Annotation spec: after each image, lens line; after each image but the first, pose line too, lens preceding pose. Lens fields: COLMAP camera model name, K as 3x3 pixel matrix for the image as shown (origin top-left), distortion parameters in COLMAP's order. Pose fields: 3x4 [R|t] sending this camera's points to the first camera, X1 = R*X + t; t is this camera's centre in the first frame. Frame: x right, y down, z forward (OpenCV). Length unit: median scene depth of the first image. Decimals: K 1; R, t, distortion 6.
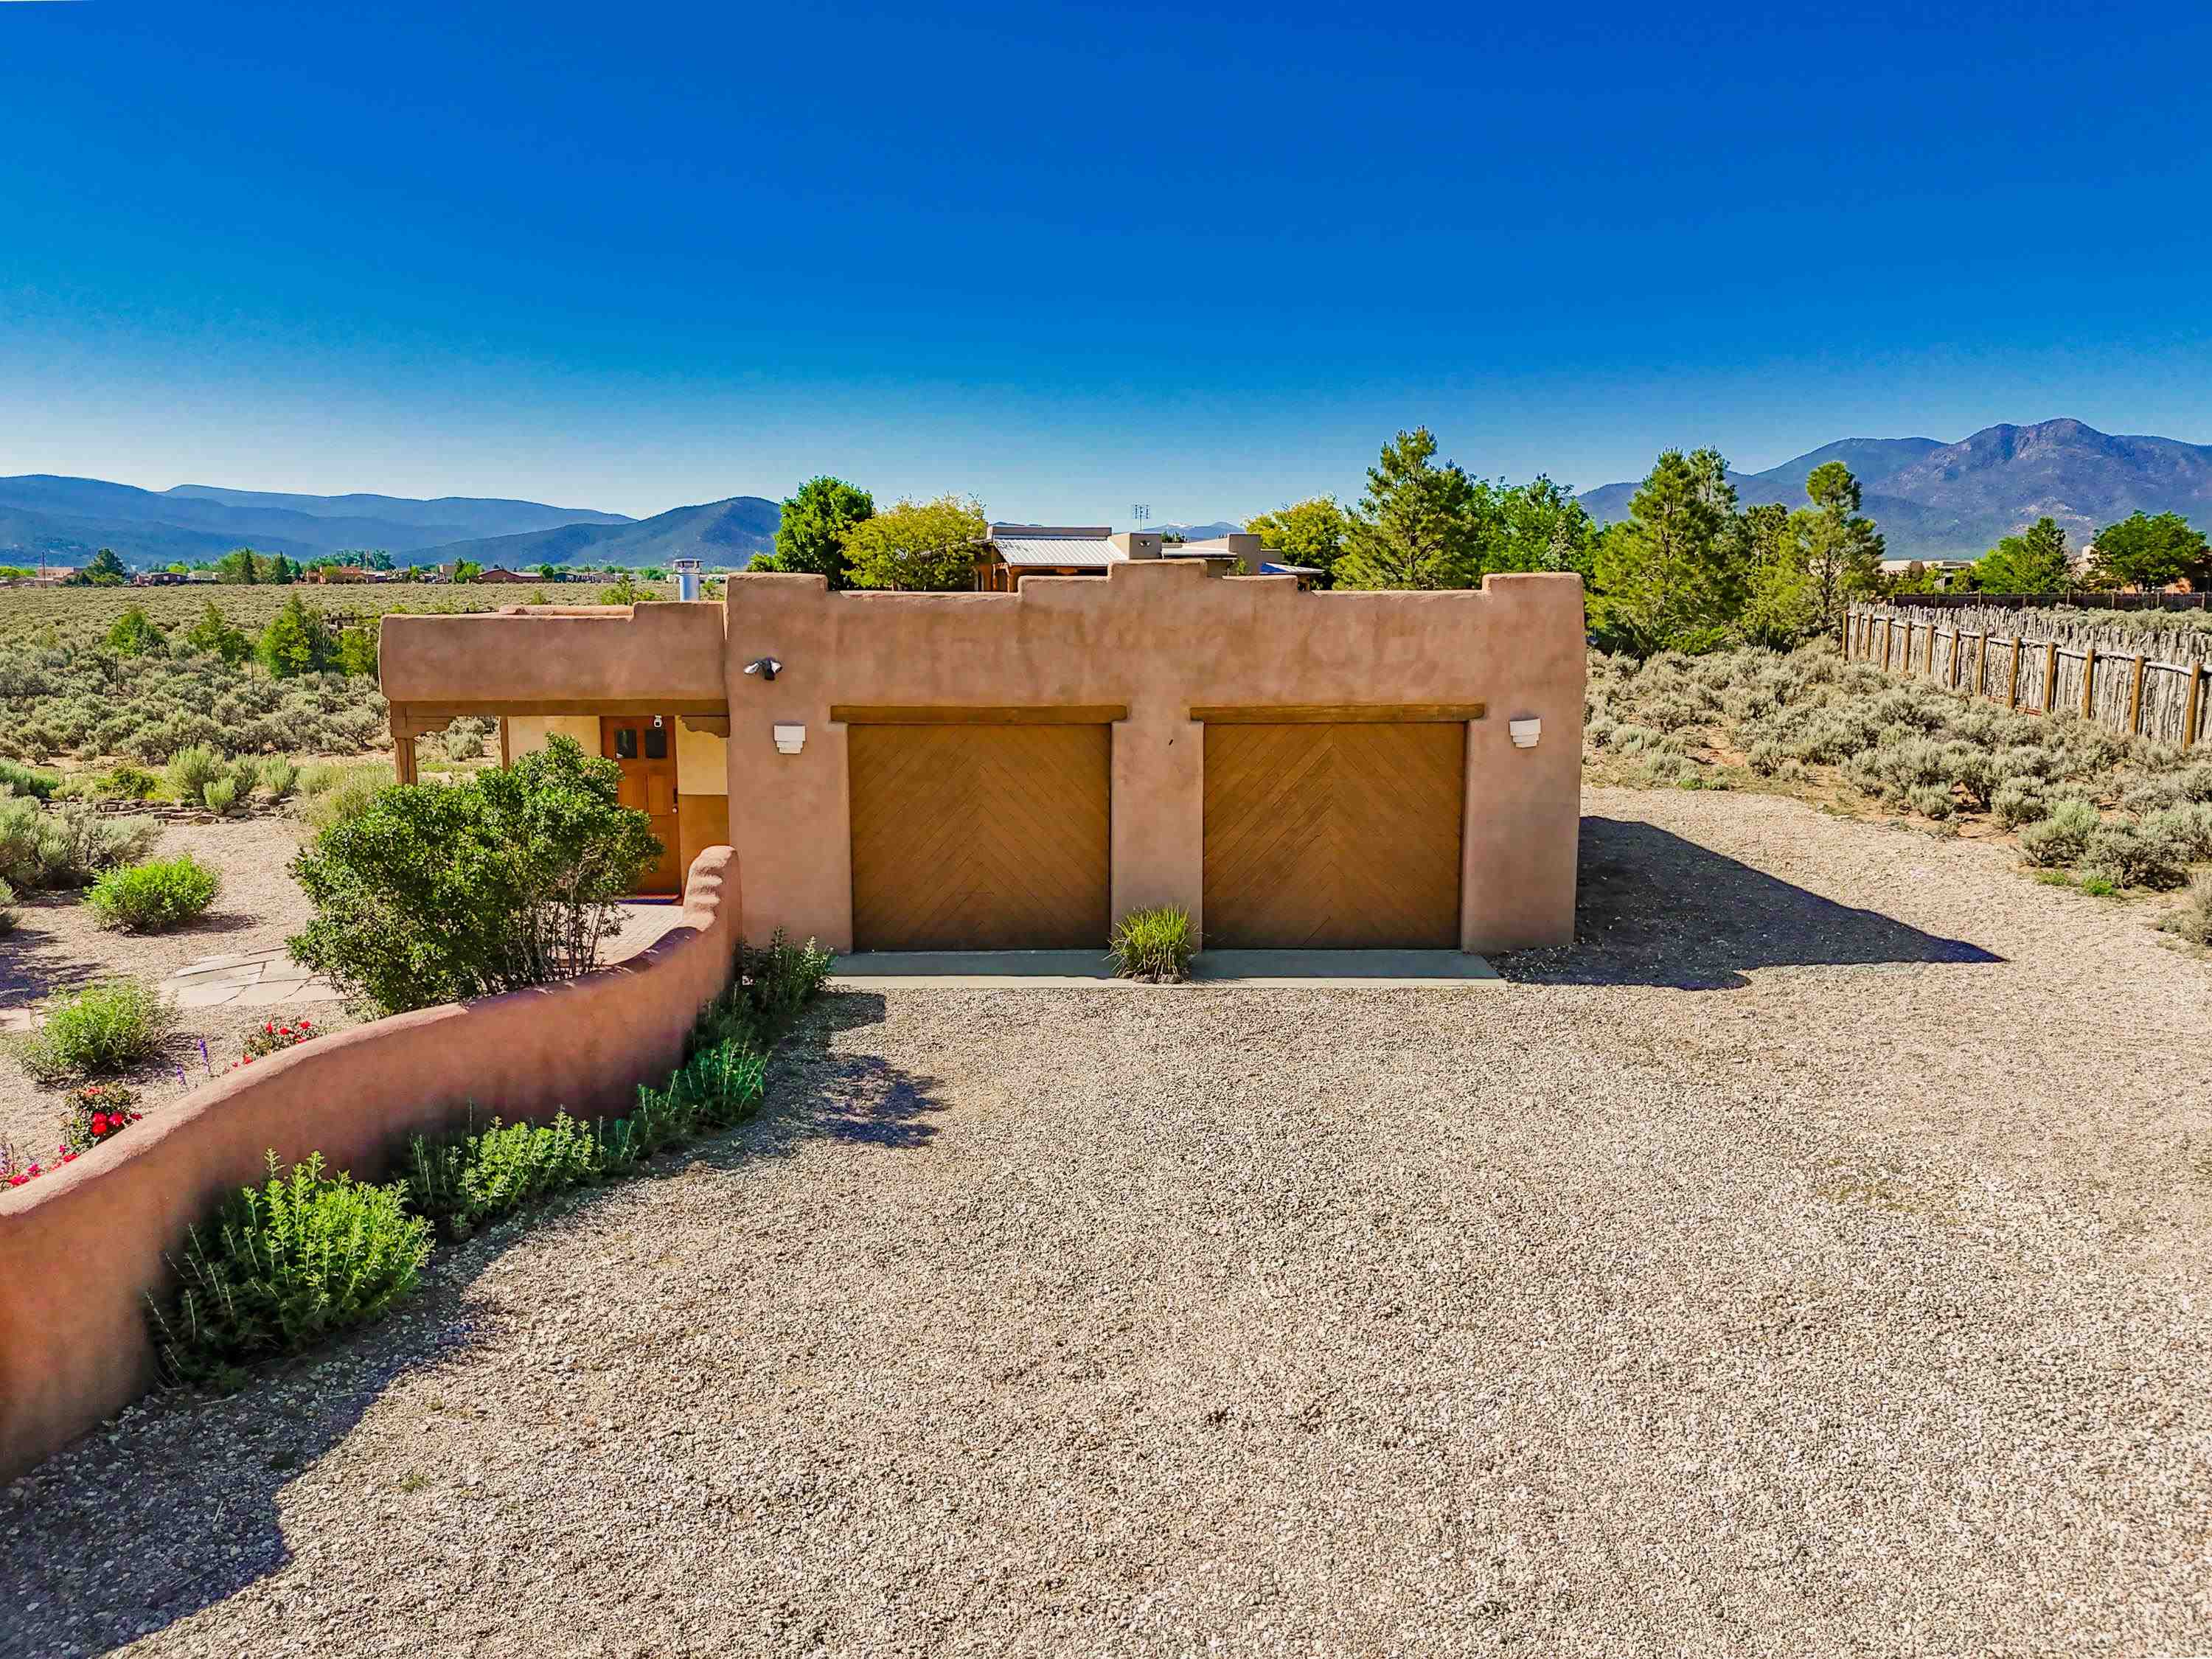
lens RADIAL K [[1613.1, 0, 1111.7], [0, 1613.1, 836.1], [0, 0, 1]] dist [0.042998, -0.030543]
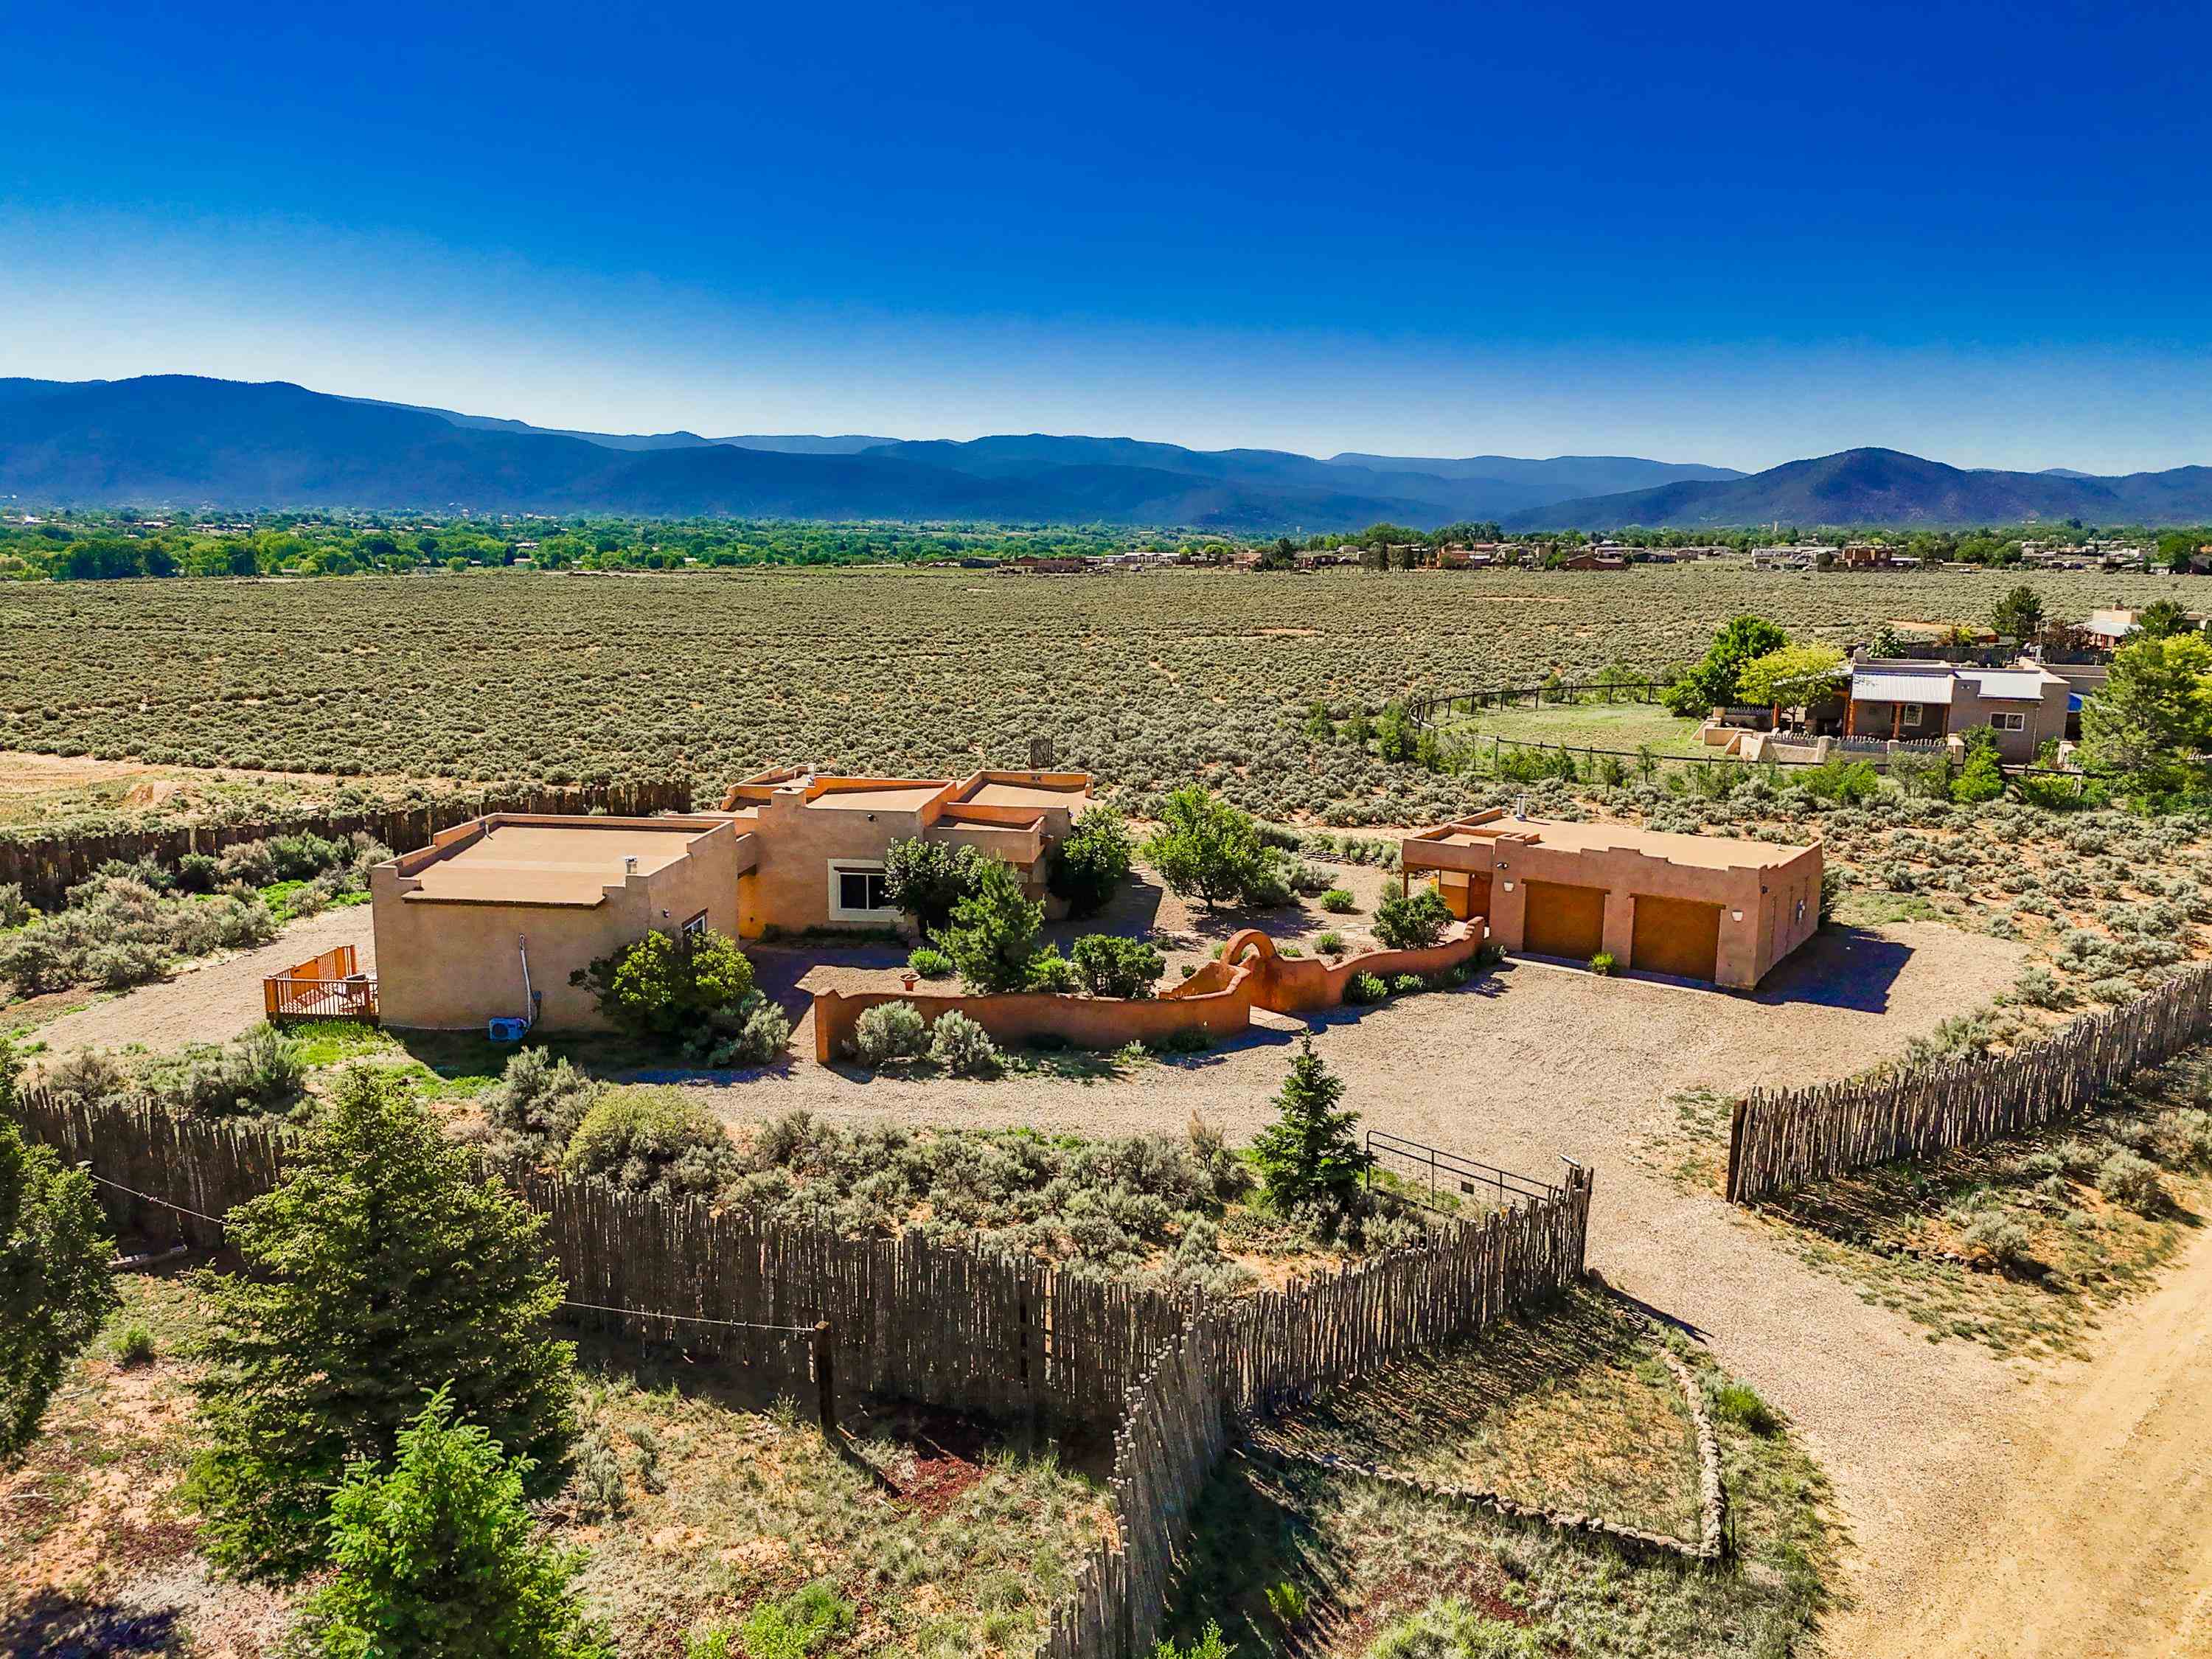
lens RADIAL K [[1613.1, 0, 1104.3], [0, 1613.1, 834.2], [0, 0, 1]] dist [0.042998, -0.030543]
pose [[0.795704, 0.117498, -0.594179, 0.486960], [-0.100683, 0.993014, 0.061537, -0.126027], [0.597258, 0.010858, 0.801976, -0.961847]]
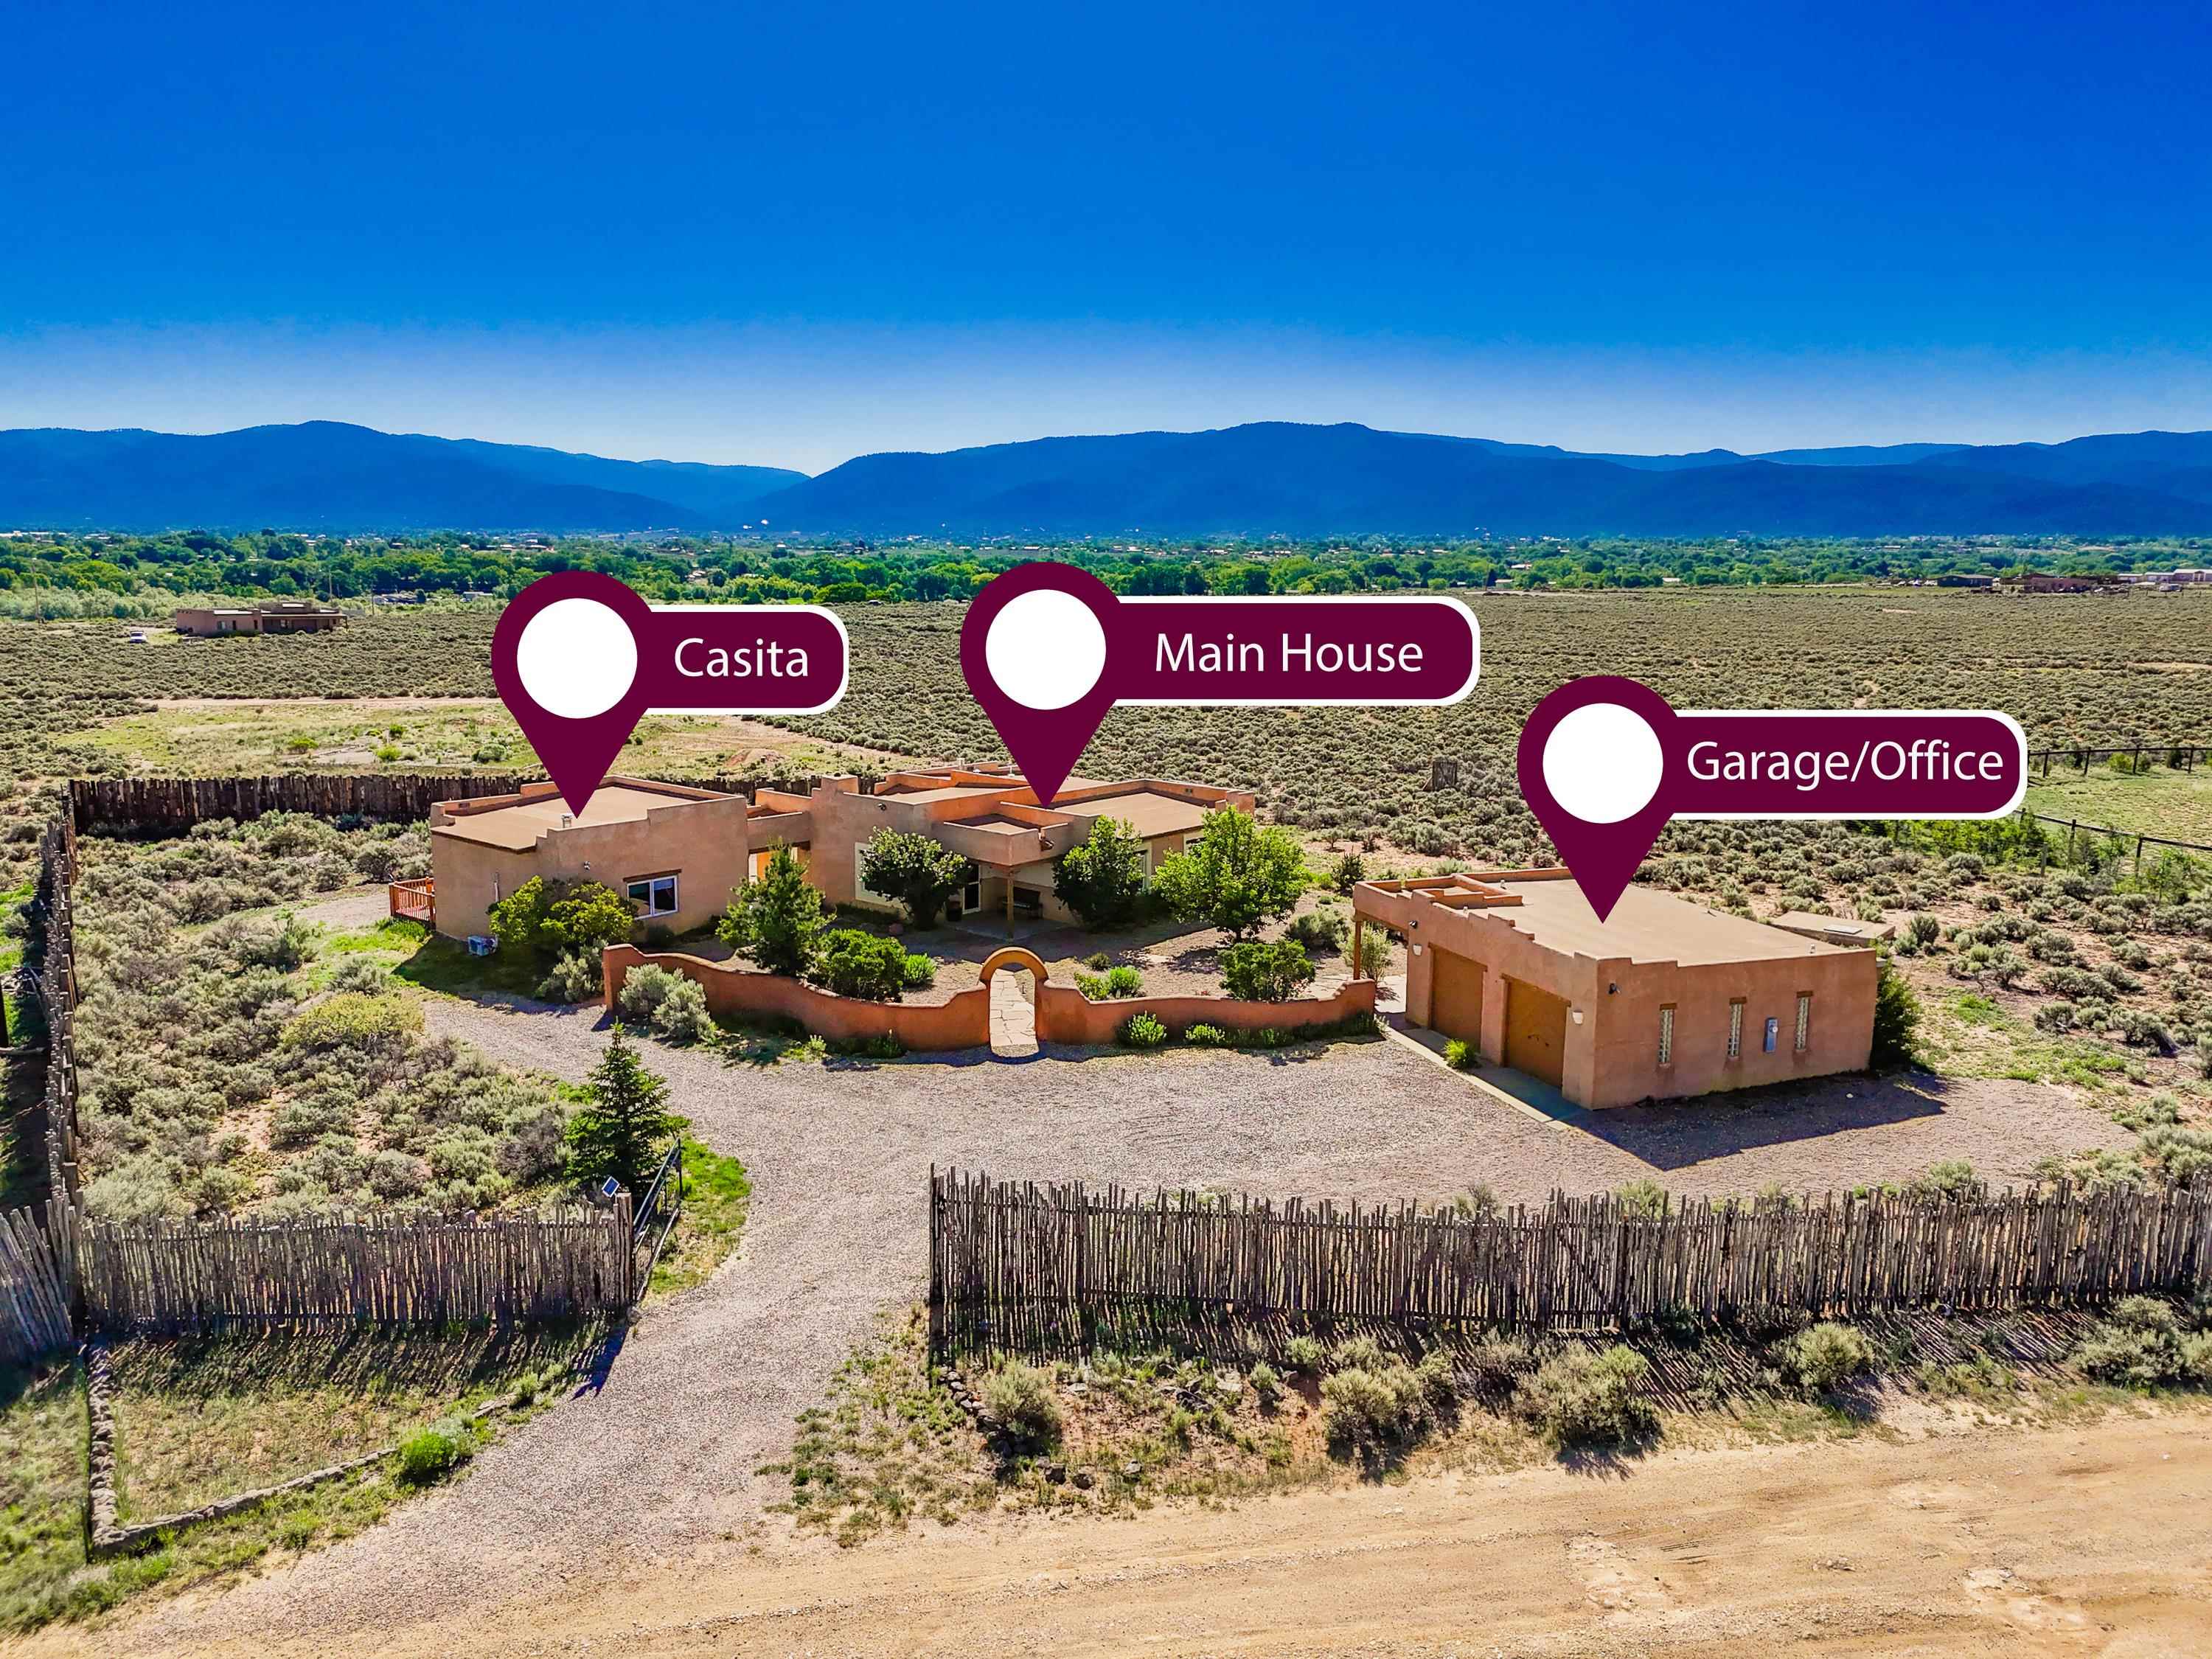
lens RADIAL K [[1613.1, 0, 1114.5], [0, 1613.1, 824.4], [0, 0, 1]] dist [0.042998, -0.030543]
pose [[0.315616, 0.159205, -0.935436, 0.985926], [-0.145310, 0.982306, 0.118154, -0.232460], [0.937695, 0.098637, 0.333166, -0.204241]]
